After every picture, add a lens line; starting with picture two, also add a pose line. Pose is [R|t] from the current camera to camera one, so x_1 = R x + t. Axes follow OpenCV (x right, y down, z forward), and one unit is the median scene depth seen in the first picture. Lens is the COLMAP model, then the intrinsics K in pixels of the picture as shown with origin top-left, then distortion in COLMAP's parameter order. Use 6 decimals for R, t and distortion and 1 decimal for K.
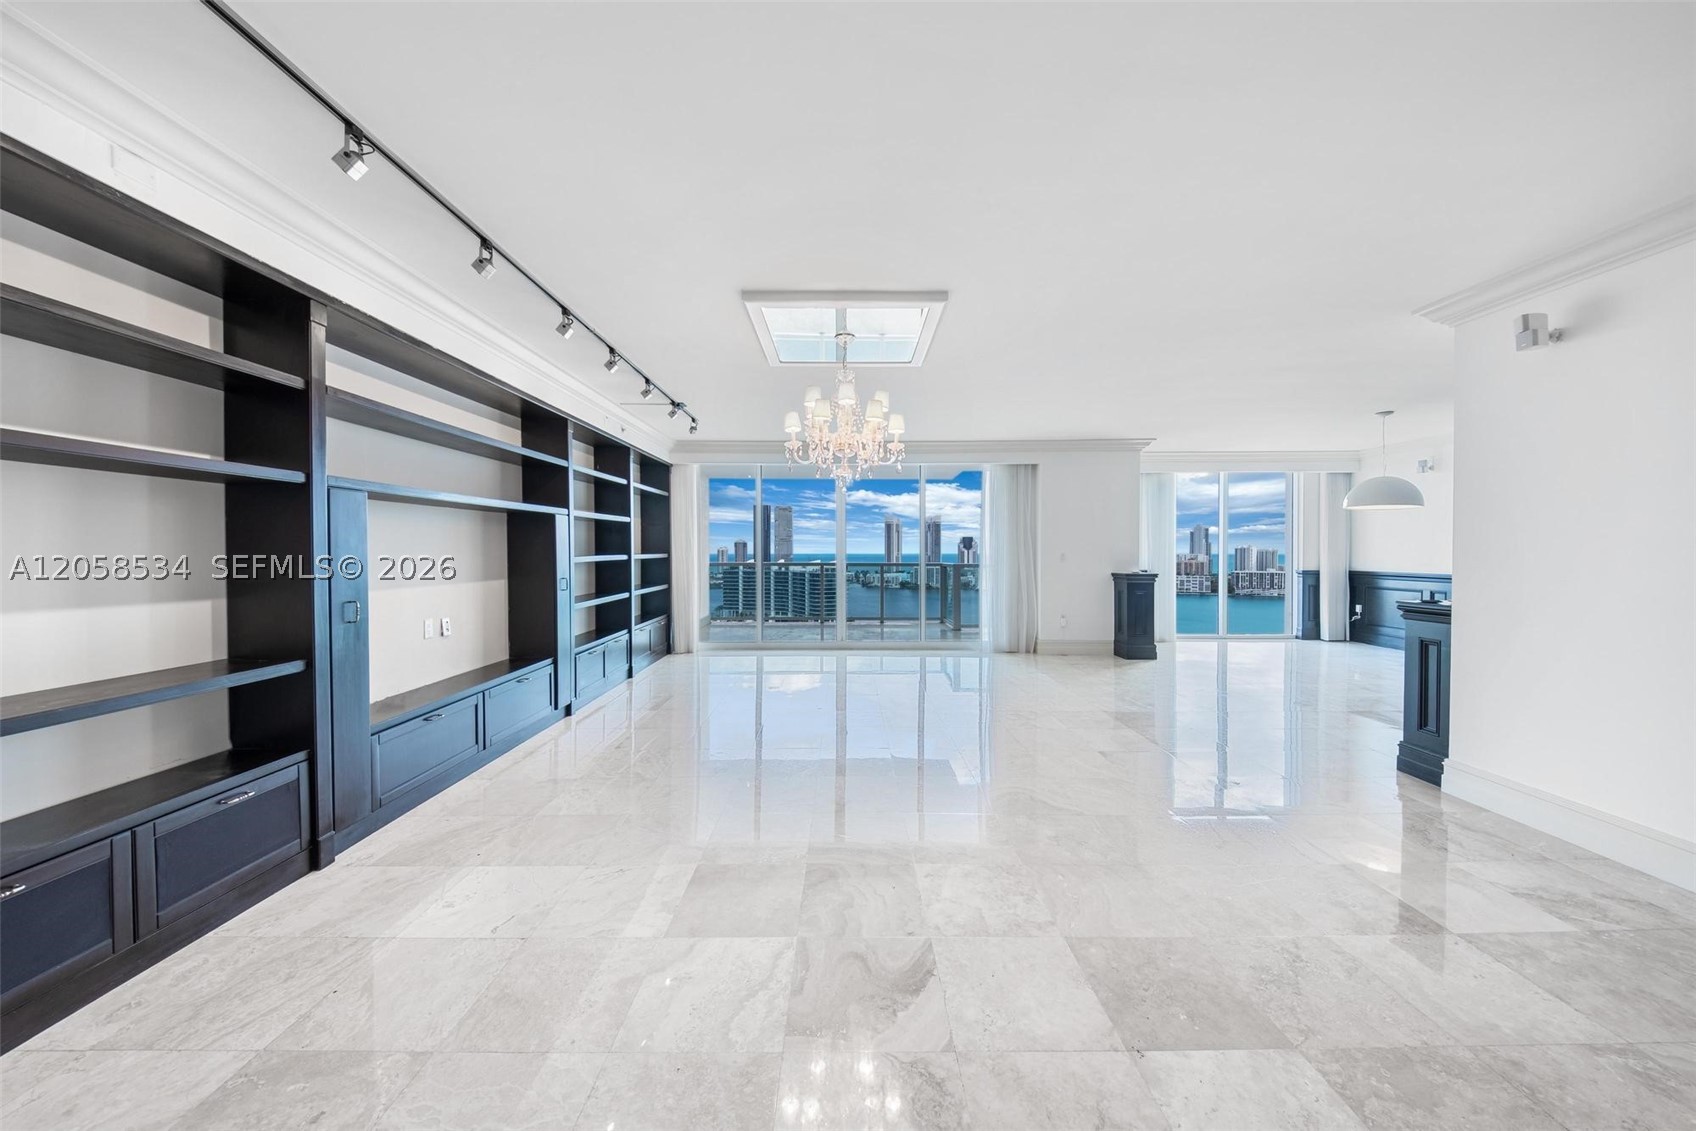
lens RADIAL K [[578.4, 0, 853.3], [0, 578.4, 555.5], [0, 0, 1]] dist [0.009401, -0.003061]
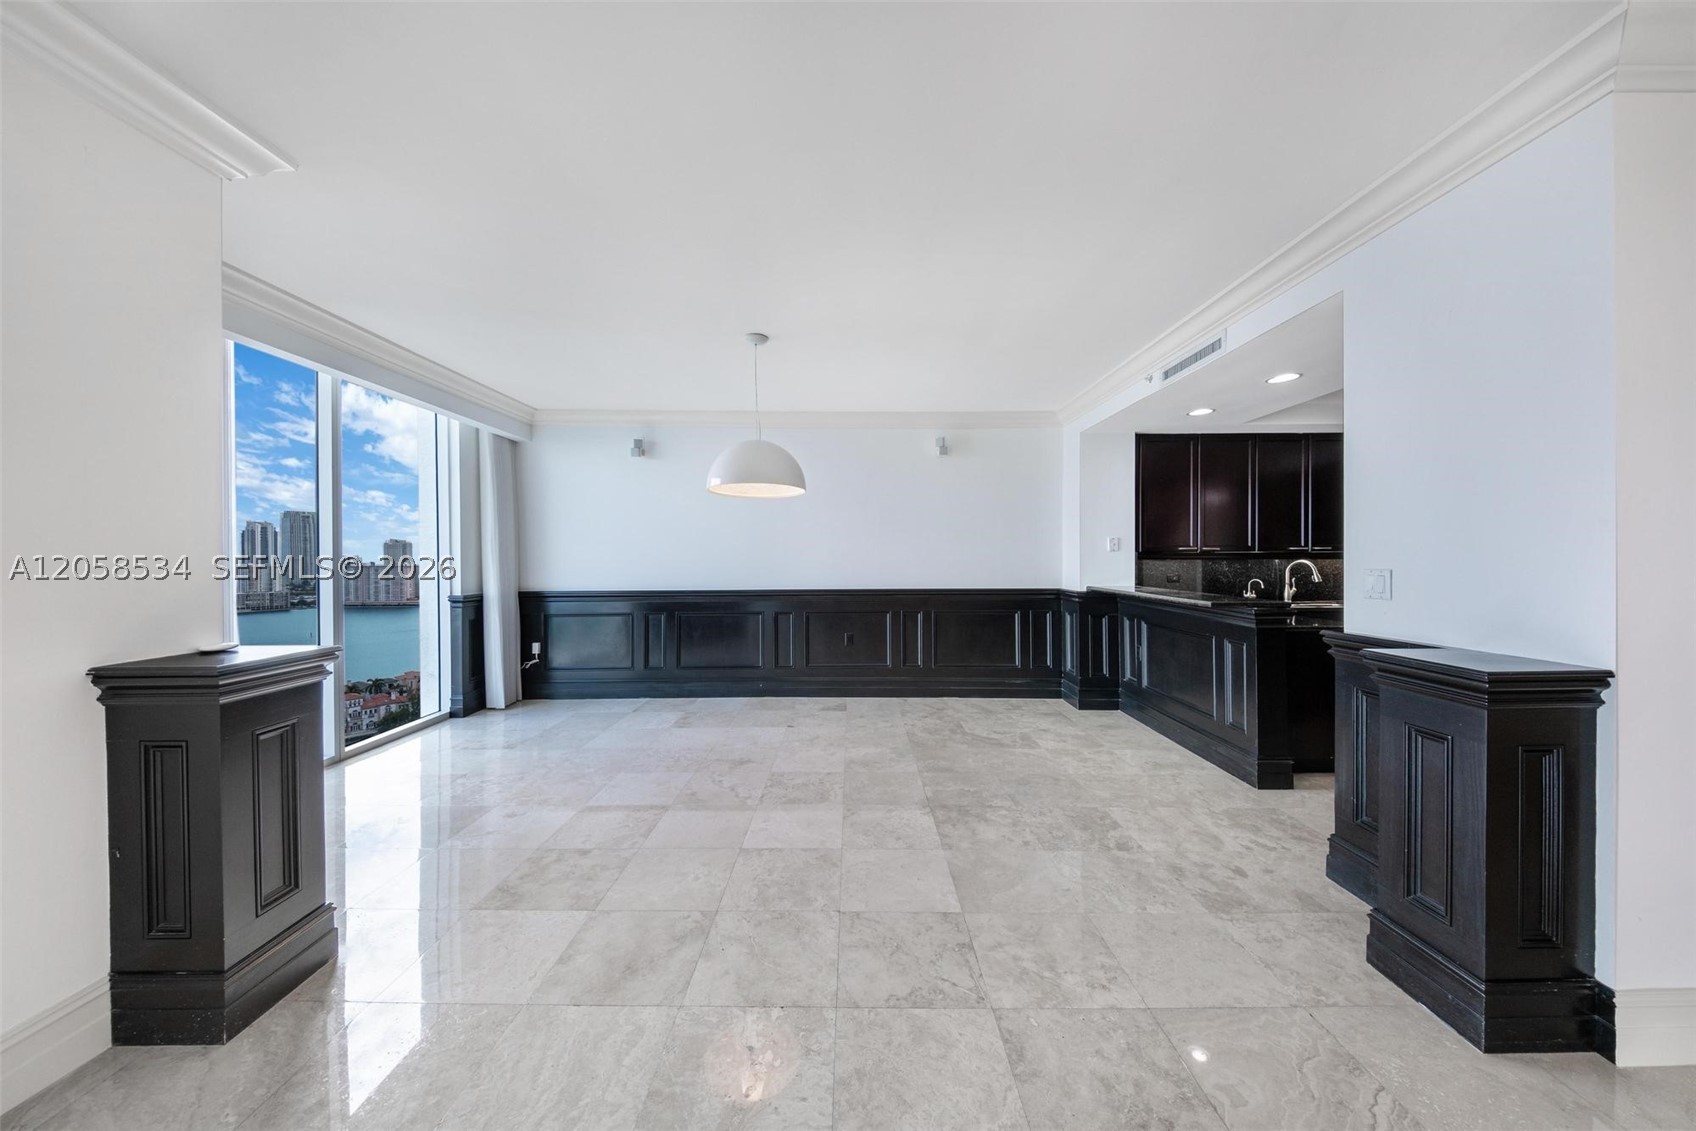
lens RADIAL K [[578.4, 0, 851.6], [0, 578.4, 564.2], [0, 0, 1]] dist [0.009401, -0.003061]
pose [[0.006970, -0.005835, 0.999959, 0.233028], [0.008852, 0.999944, 0.005773, -0.005223], [-0.999937, 0.008811, 0.007021, 0.696736]]
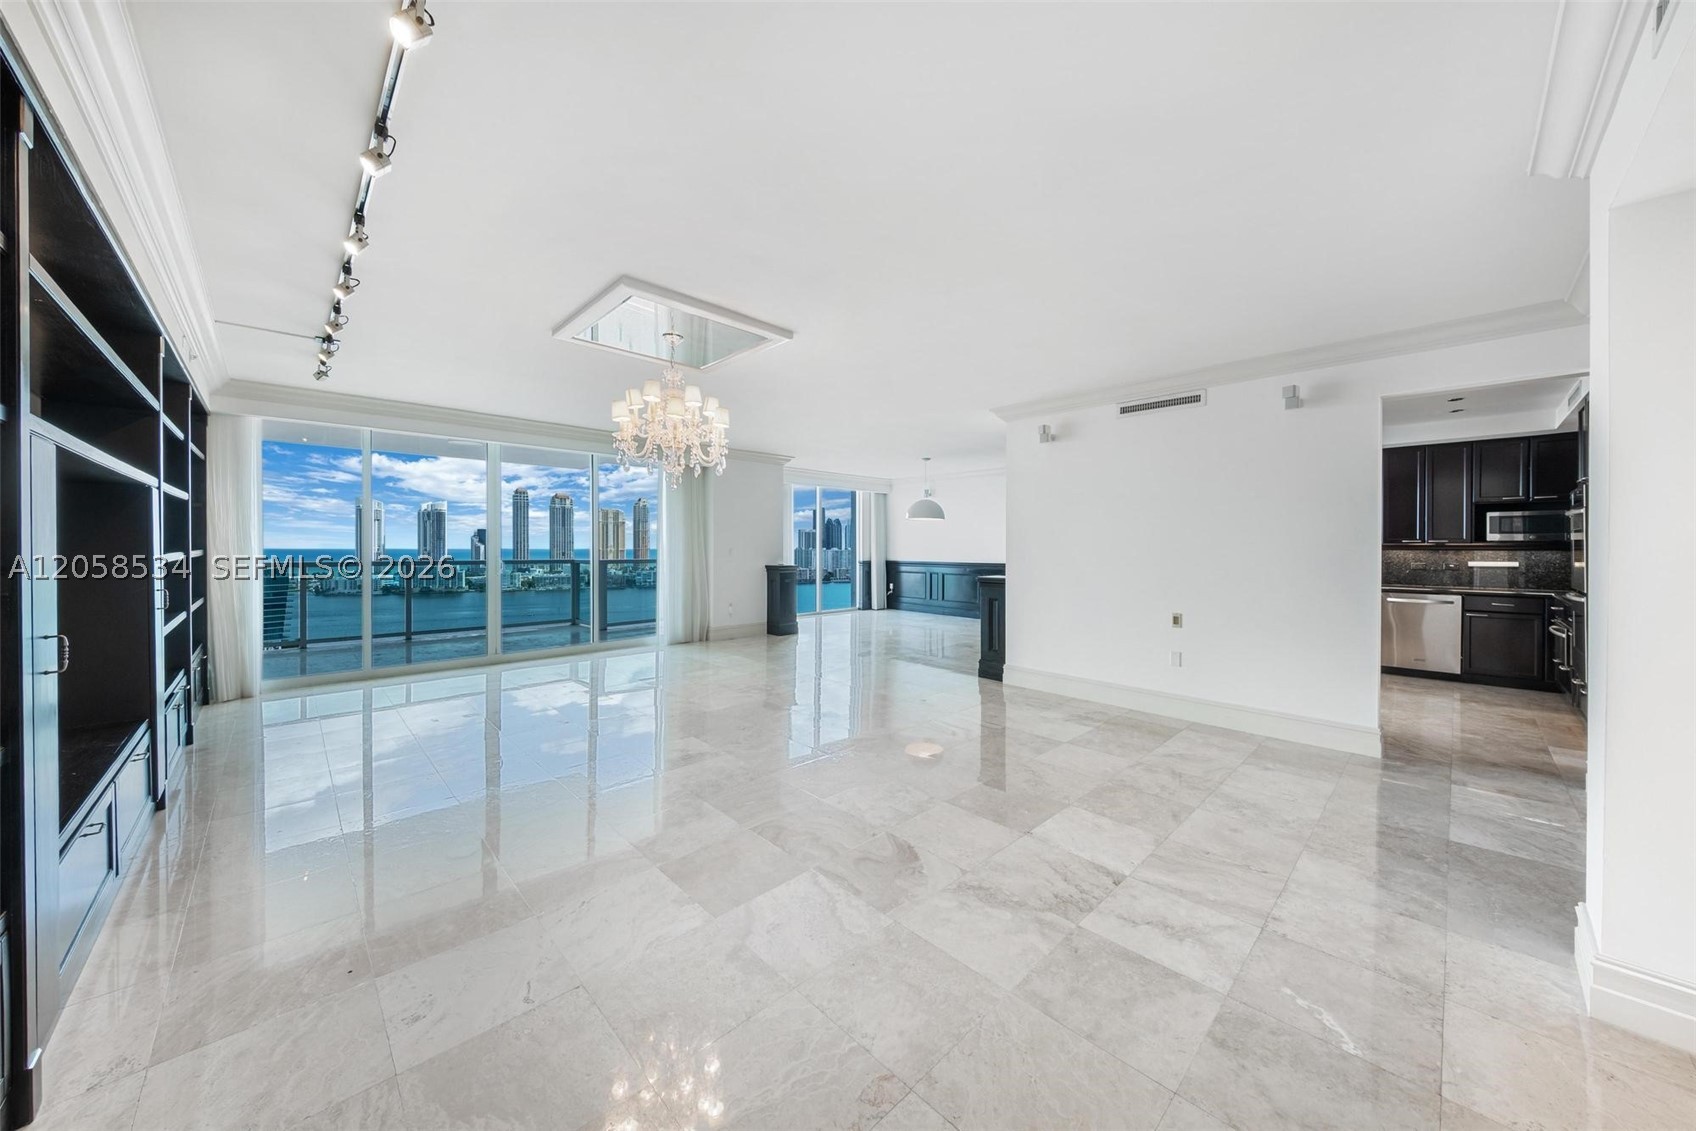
lens RADIAL K [[578.4, 0, 859.2], [0, 578.4, 557.7], [0, 0, 1]] dist [0.009401, -0.003061]
pose [[0.714869, -0.013028, 0.699137, -0.229860], [0.004634, 0.999893, 0.013894, -0.001283], [-0.699243, -0.006692, 0.714853, 0.020401]]
